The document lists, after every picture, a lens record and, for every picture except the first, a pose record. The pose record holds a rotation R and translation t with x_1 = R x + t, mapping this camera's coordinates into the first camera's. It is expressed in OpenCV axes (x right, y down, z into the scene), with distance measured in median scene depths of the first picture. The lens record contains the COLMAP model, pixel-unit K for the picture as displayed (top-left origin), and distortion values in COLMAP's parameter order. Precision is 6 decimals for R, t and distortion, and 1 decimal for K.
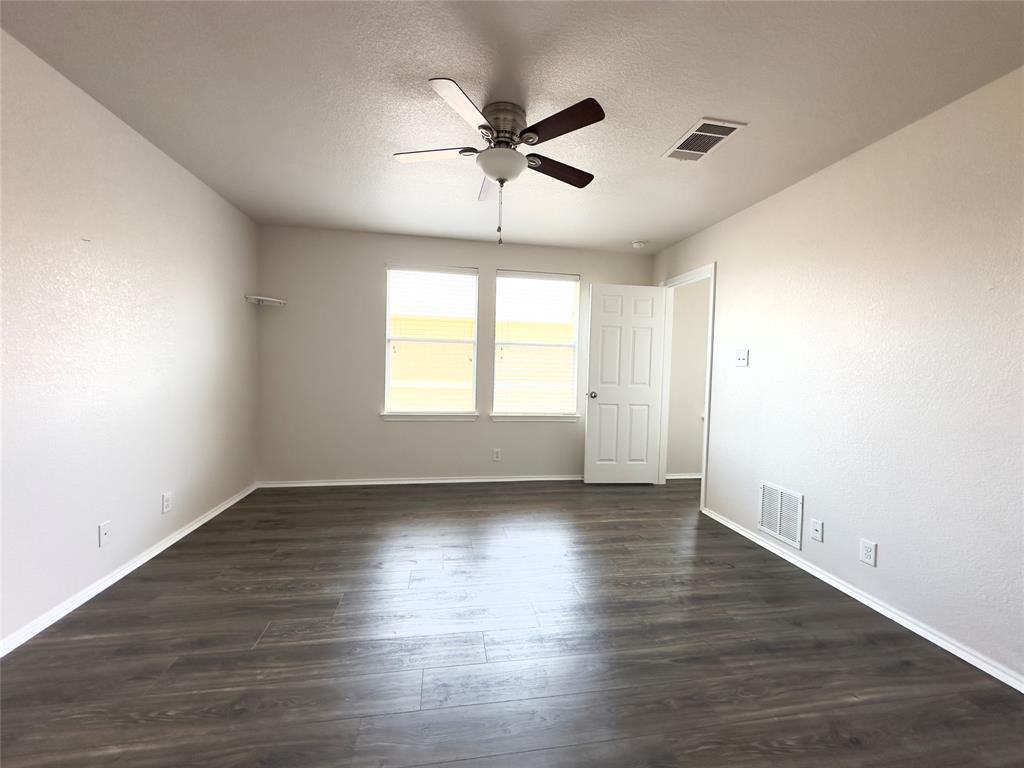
lens RADIAL K [[407.9, 0, 508.7], [0, 407.9, 383.1], [0, 0, 1]] dist [-0.001226, 0.000811]
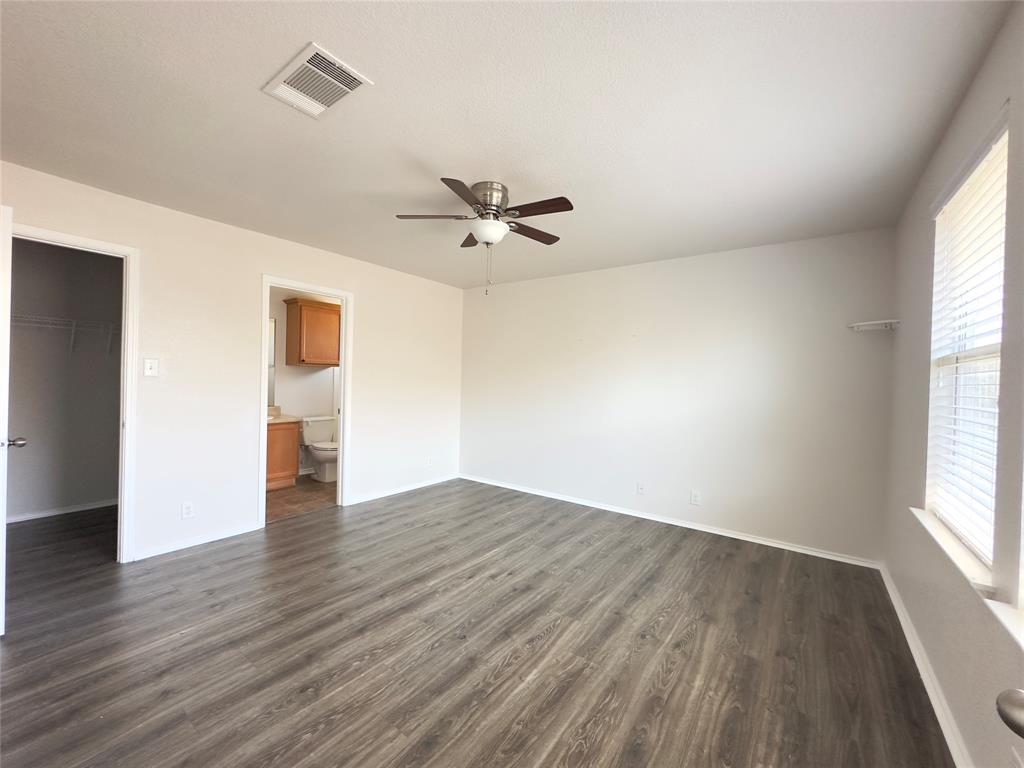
lens RADIAL K [[407.9, 0, 509.3], [0, 407.9, 384.3], [0, 0, 1]] dist [-0.001226, 0.000811]
pose [[-0.714832, -0.038809, -0.698218, 0.712460], [-0.071863, 0.997249, 0.018144, -0.087726], [0.695593, 0.063146, -0.715655, 1.791288]]
